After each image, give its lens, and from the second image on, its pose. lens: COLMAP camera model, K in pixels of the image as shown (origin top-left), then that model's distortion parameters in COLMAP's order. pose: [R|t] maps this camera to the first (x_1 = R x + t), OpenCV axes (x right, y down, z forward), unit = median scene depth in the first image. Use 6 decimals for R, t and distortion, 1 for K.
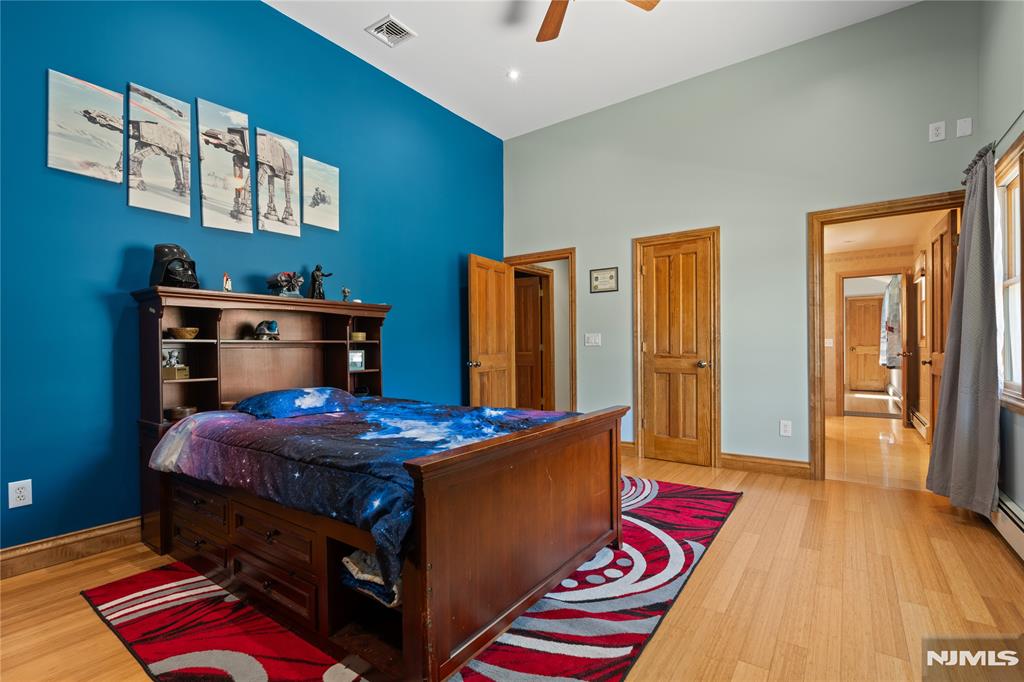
lens RADIAL K [[463.4, 0, 514.6], [0, 463.4, 341.7], [0, 0, 1]] dist [-0.007617, 0.001051]
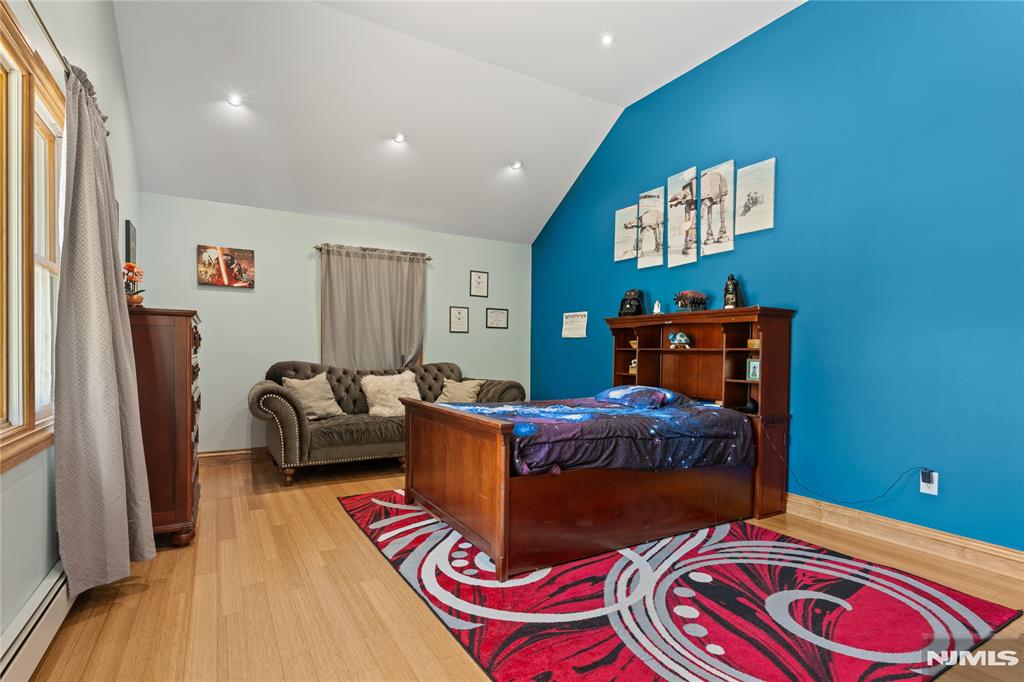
lens RADIAL K [[505.3, 0, 512.3], [0, 505.3, 351.2], [0, 0, 1]] dist [0.002236, 0.000052]
pose [[-0.398292, 0.000473, -0.917258, 0.923145], [0.001253, 0.999999, -0.000029, 0.003516], [0.917258, -0.001161, -0.398293, 1.169946]]
